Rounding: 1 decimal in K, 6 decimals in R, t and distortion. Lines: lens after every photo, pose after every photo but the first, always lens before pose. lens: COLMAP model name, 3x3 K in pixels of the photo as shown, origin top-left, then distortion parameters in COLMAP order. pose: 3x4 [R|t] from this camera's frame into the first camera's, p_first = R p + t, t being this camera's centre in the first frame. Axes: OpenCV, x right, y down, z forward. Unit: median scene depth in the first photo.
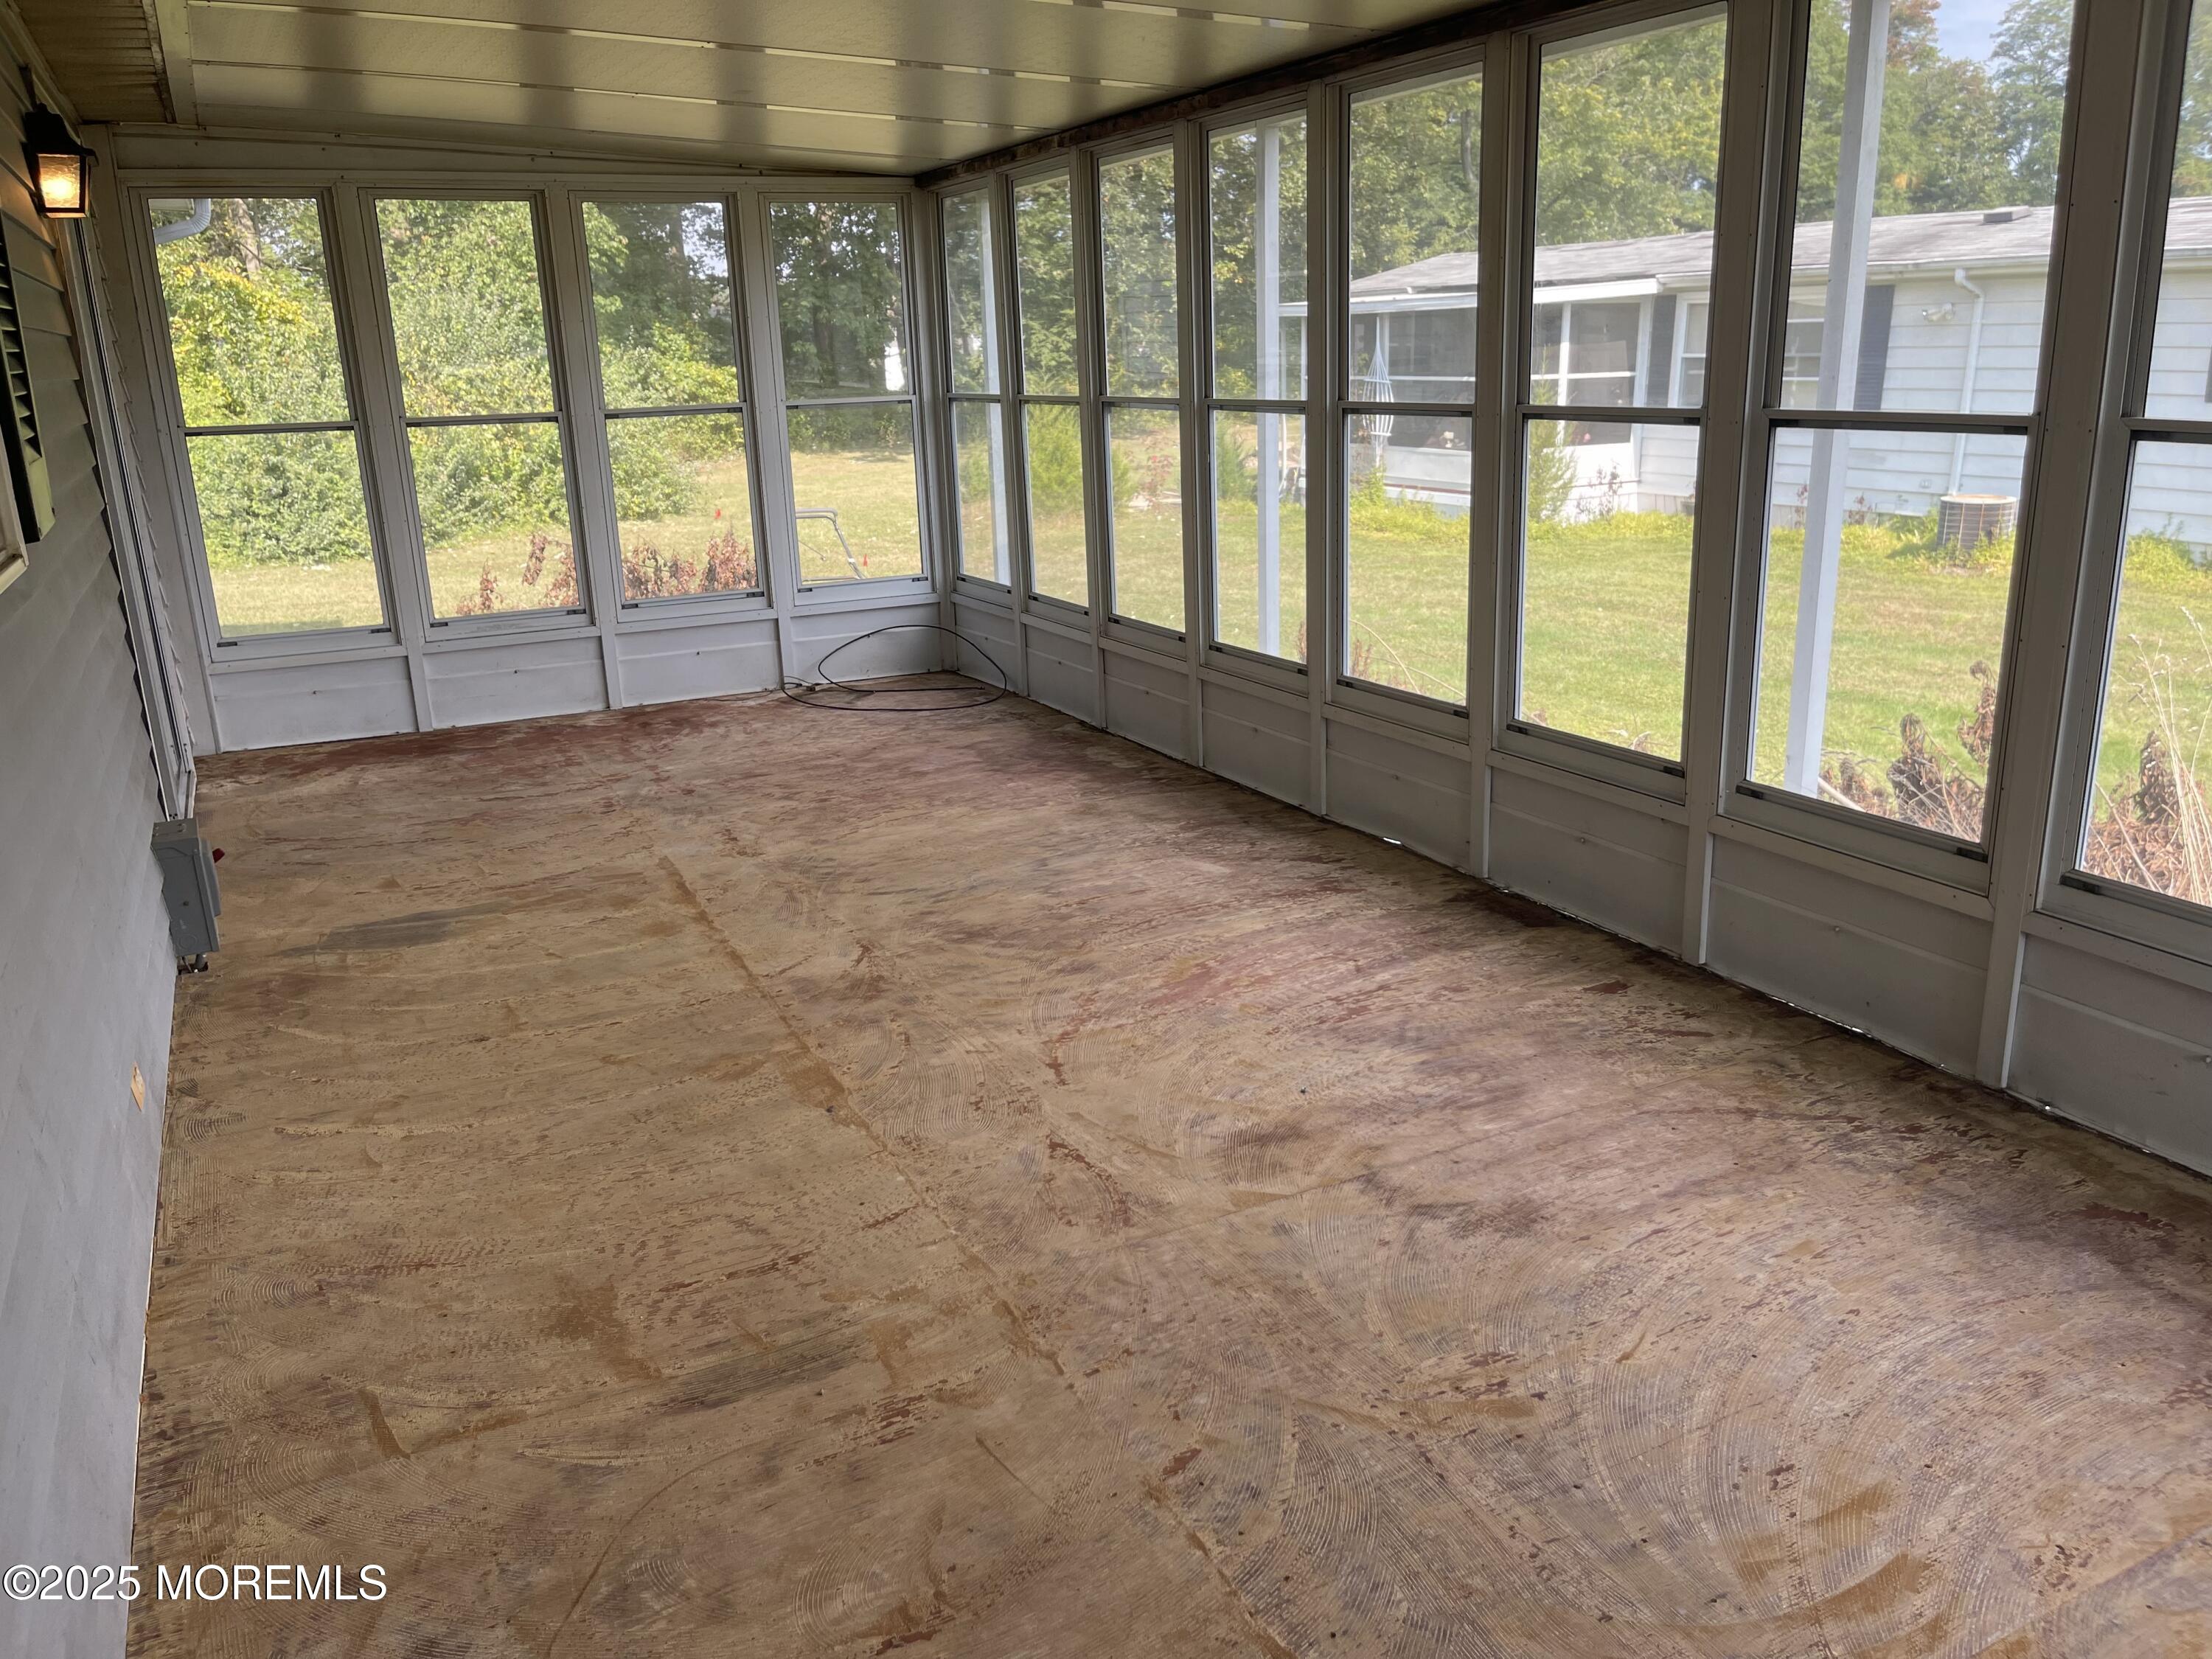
lens RADIAL K [[1696.5, 0, 1109.2], [0, 1696.5, 846.8], [0, 0, 1]] dist [0.059517, -0.050414]
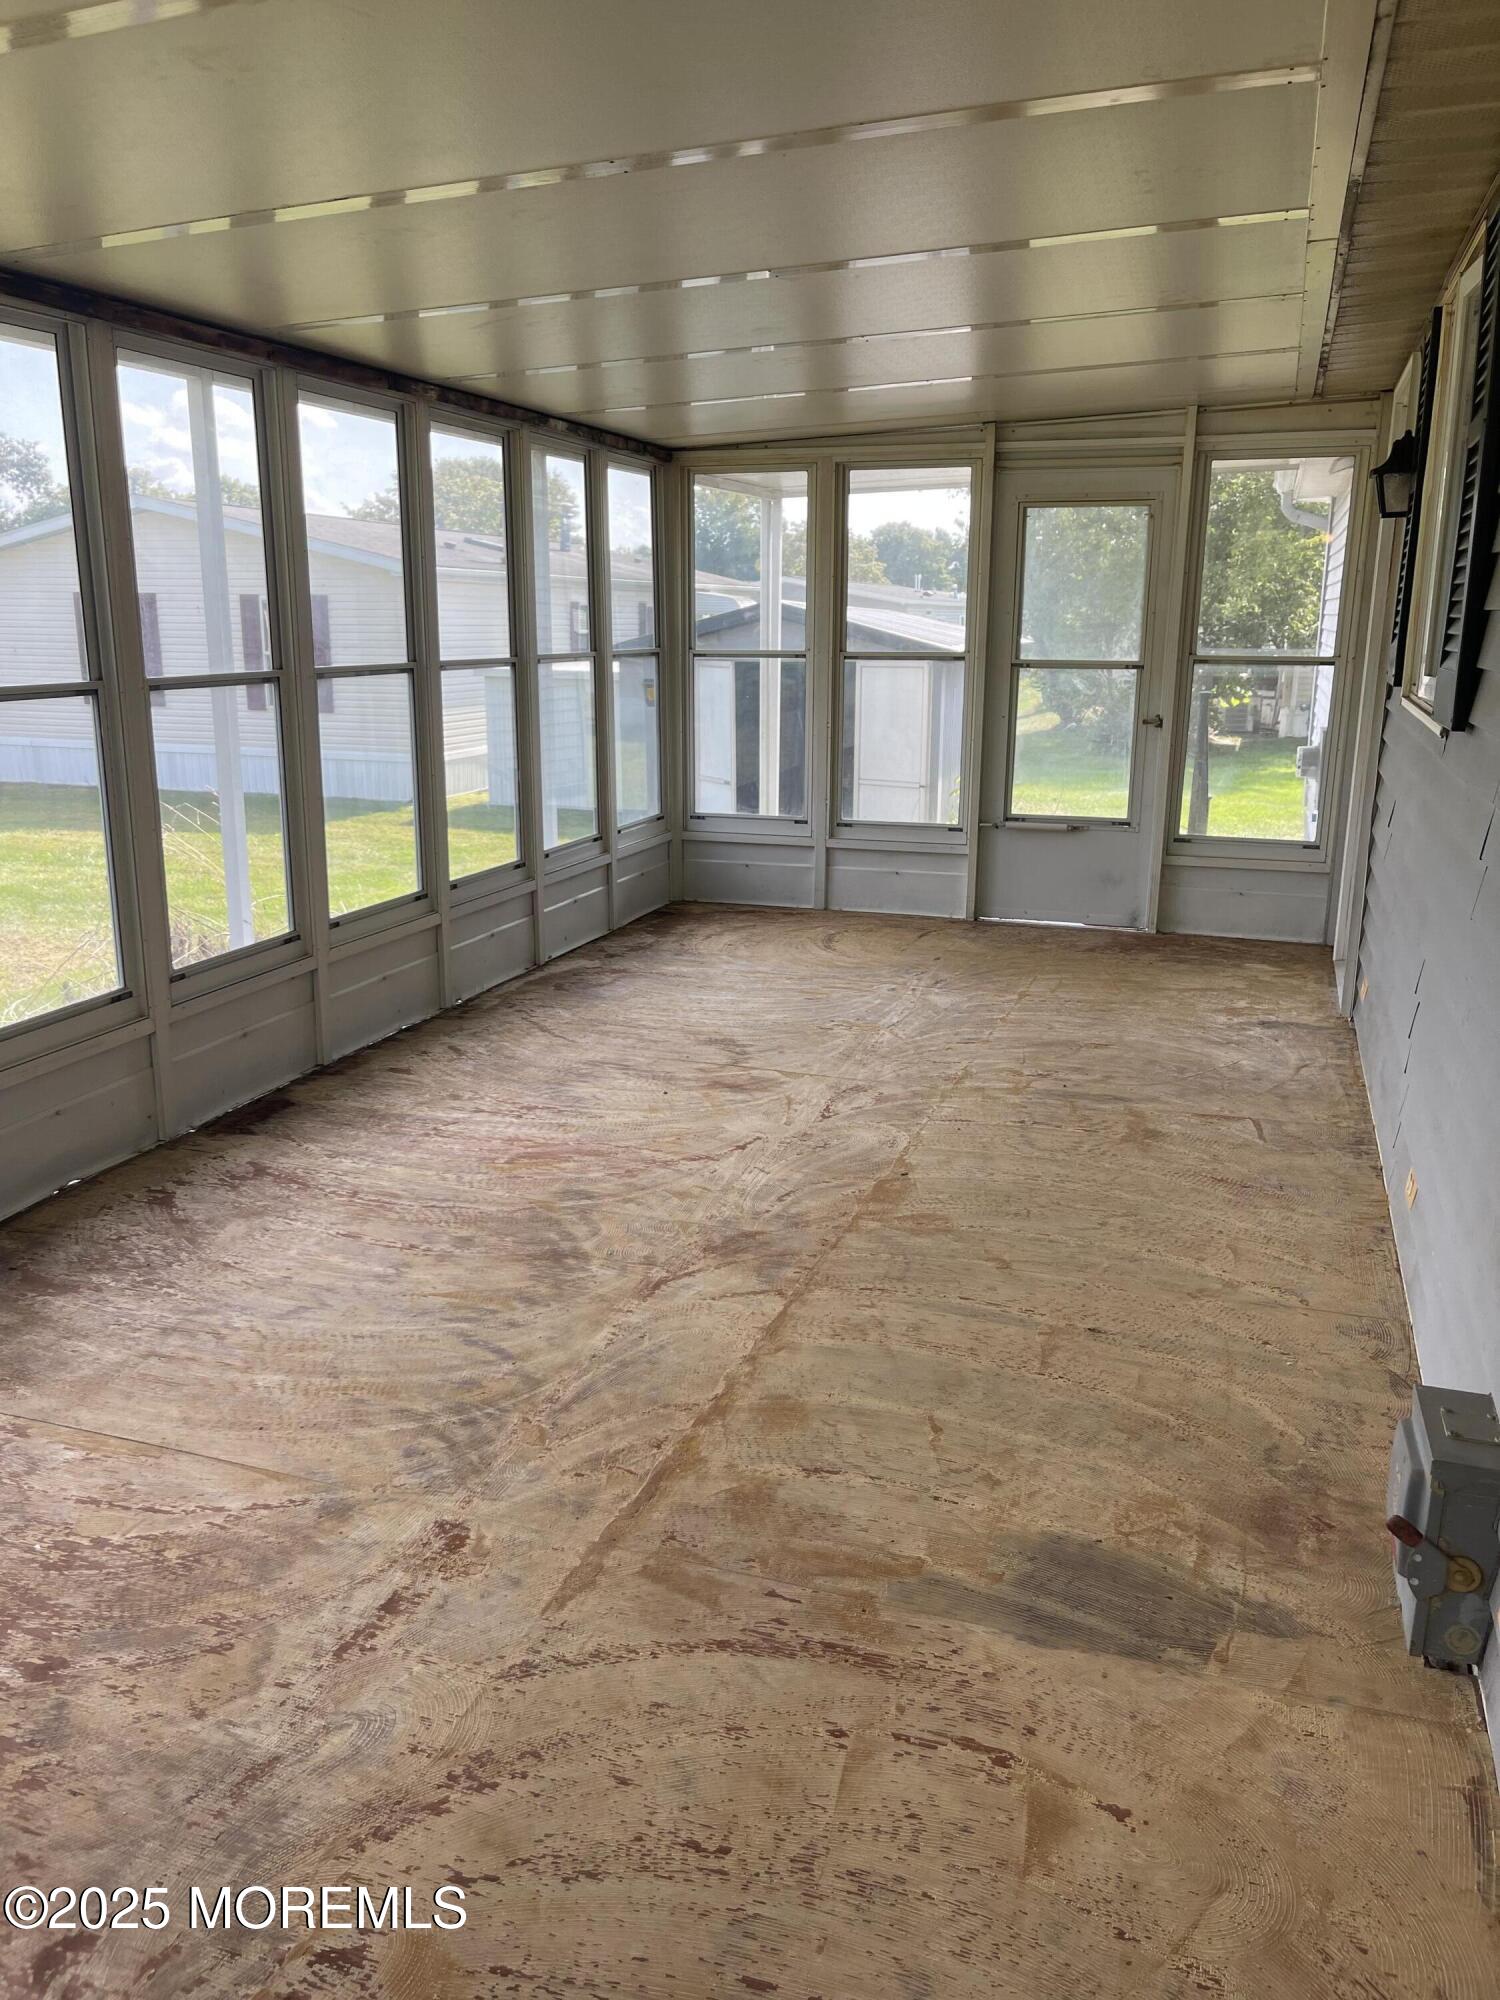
lens RADIAL K [[1533.9, 0, 746.3], [0, 1533.9, 994.4], [0, 0, 1]] dist [0.059517, -0.050414]
pose [[-0.708250, -0.138243, 0.692294, -0.735152], [0.225250, 0.885131, 0.407192, -0.401522], [-0.669062, 0.444333, -0.595755, 1.442316]]
